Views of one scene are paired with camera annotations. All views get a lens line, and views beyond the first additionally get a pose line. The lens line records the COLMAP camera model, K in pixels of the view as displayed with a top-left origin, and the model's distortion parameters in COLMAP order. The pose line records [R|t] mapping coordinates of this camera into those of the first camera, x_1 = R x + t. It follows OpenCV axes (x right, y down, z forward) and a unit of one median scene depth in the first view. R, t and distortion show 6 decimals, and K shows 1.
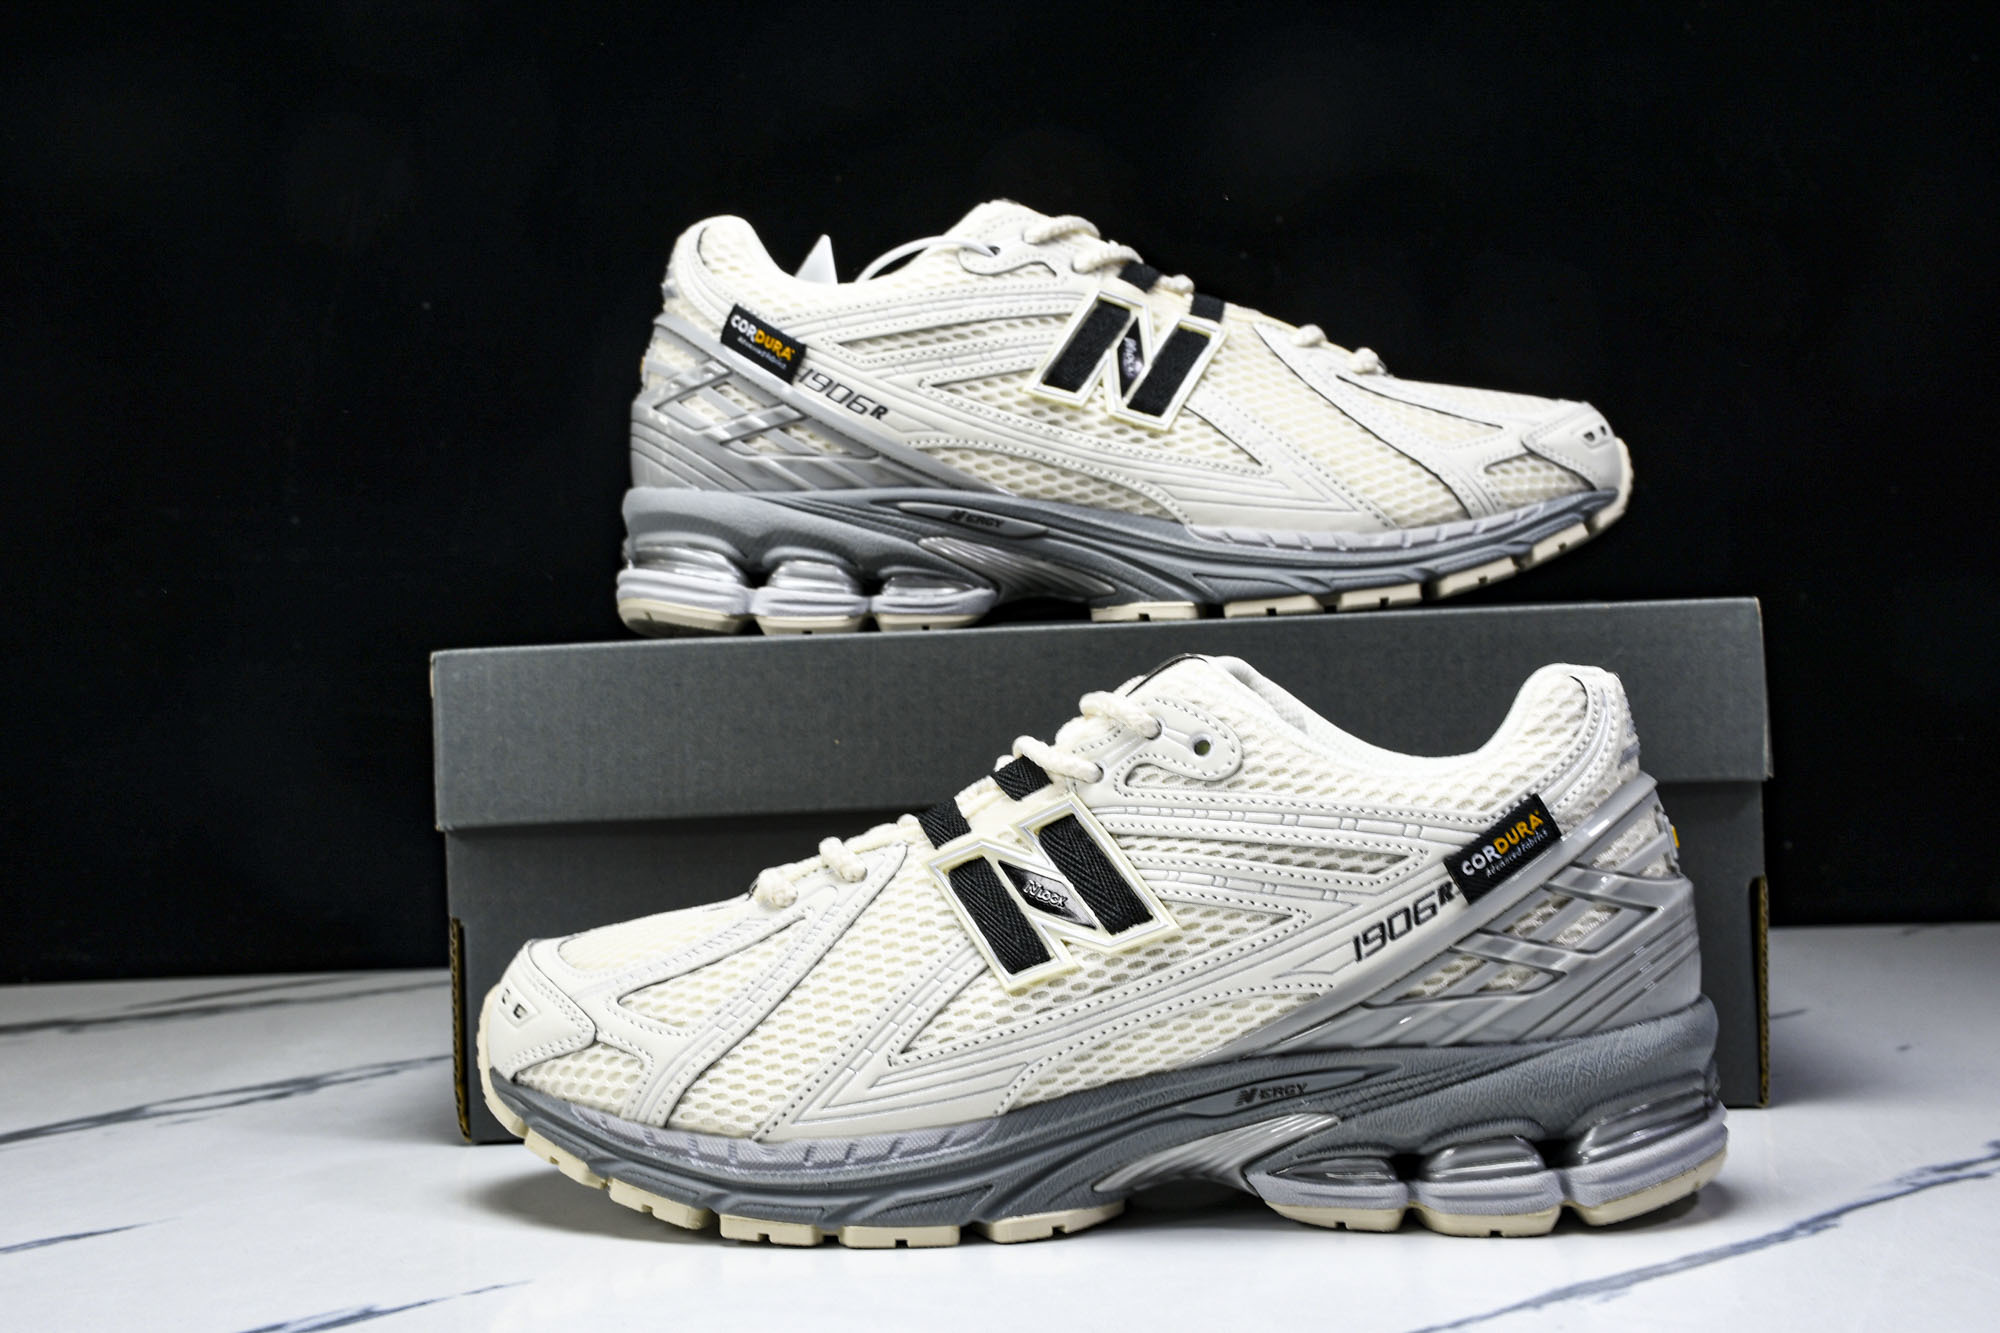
lens RADIAL K [[2850.0, 0, 1000.0], [0, 2850.0, 666.5], [0, 0, 1]] dist [0.096839, 0.134377]
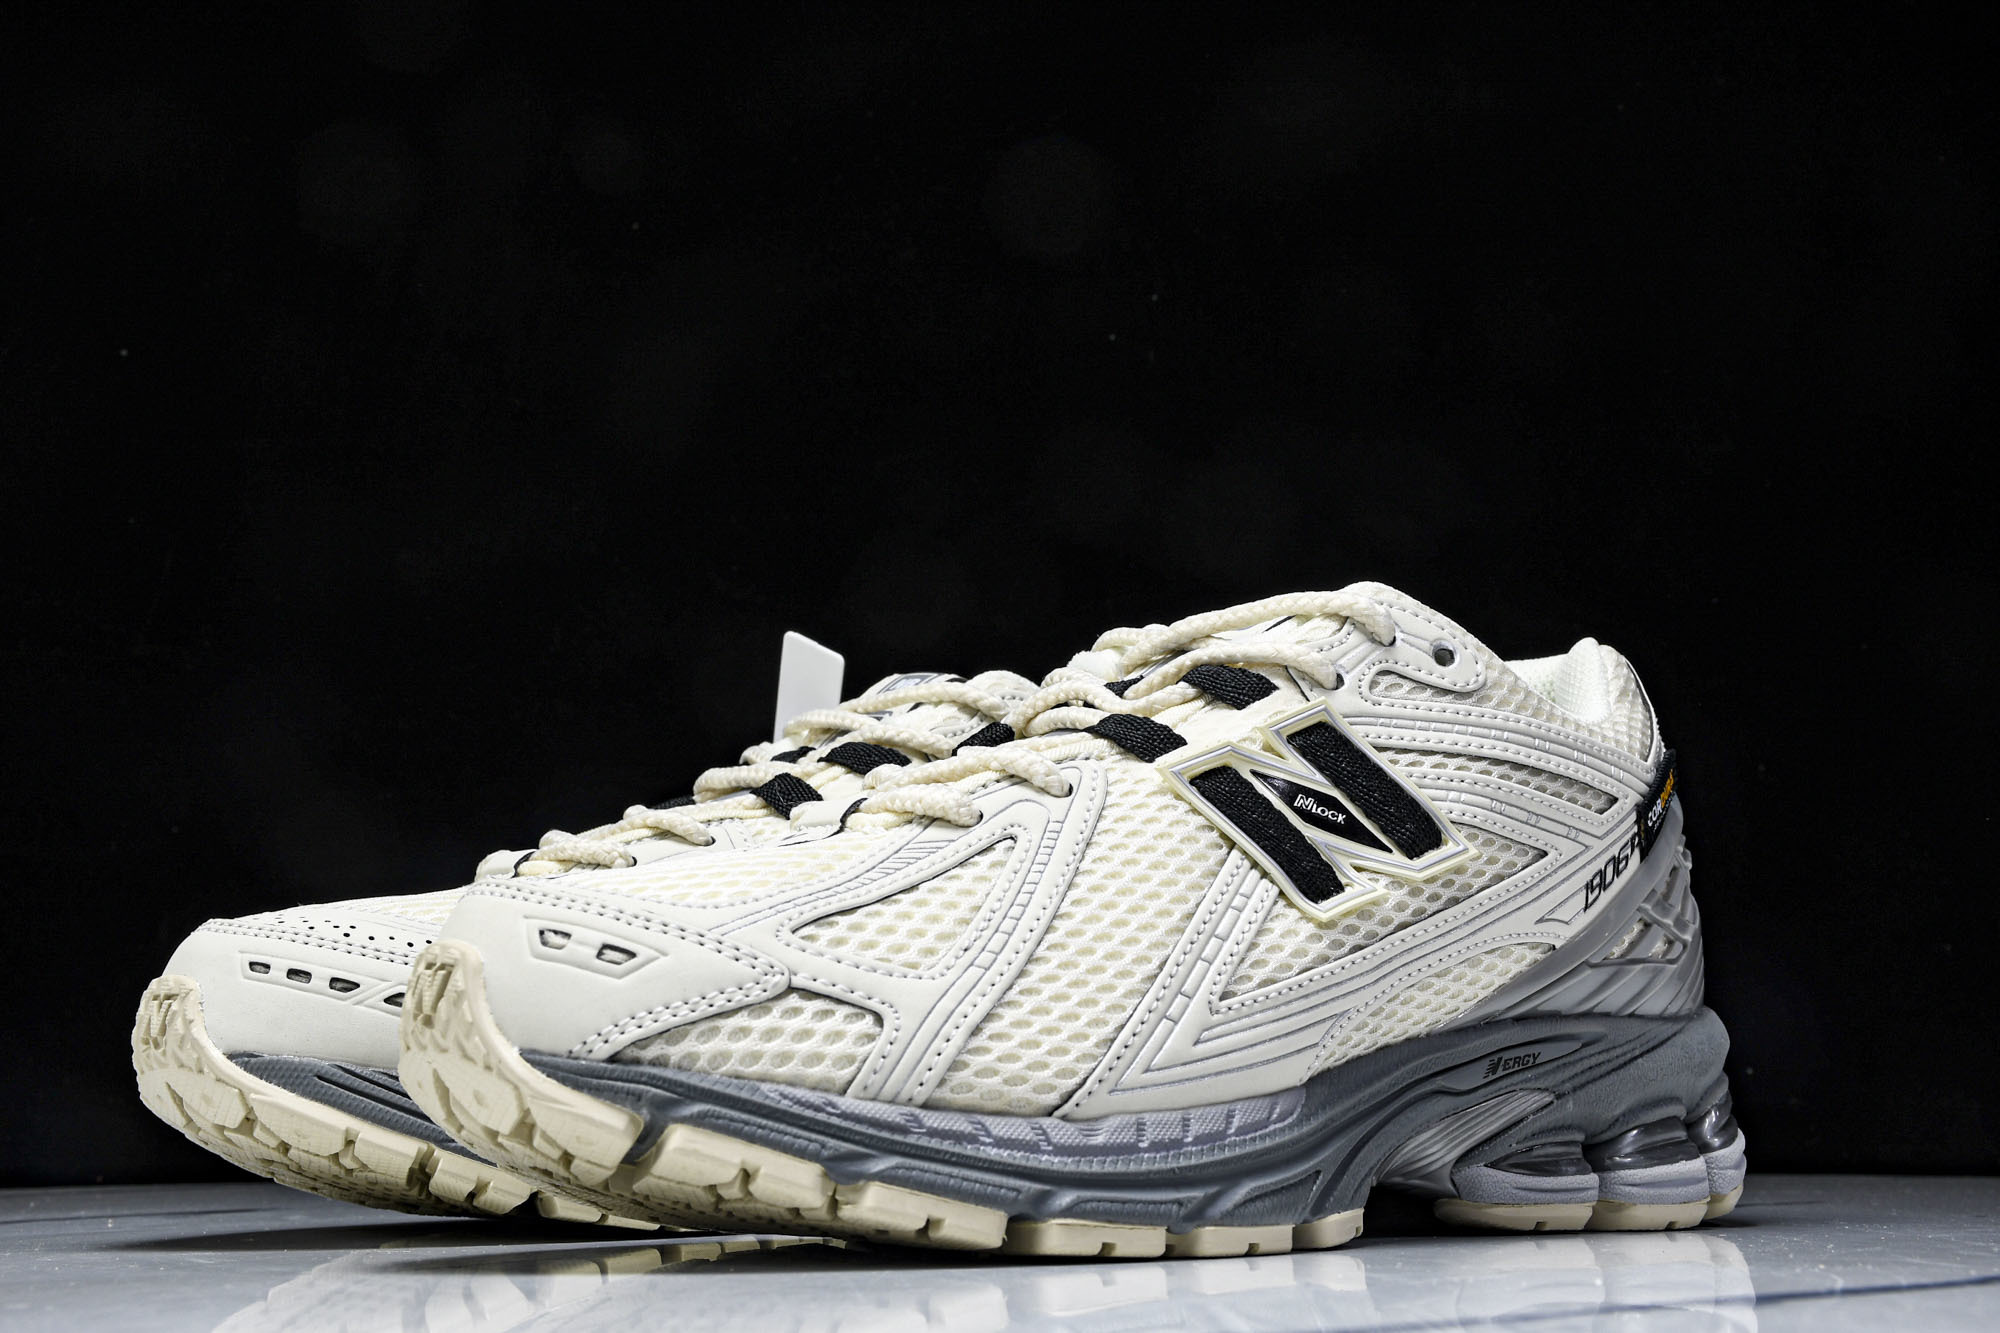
lens RADIAL K [[2850.0, 0, 1000.0], [0, 2850.0, 666.5], [0, 0, 1]] dist [0.096839, 0.134377]
pose [[0.645184, 0.147056, 0.749742, -0.659014], [0.002671, 0.980862, -0.194687, 0.198472], [-0.764023, 0.127611, 0.632443, 0.561609]]
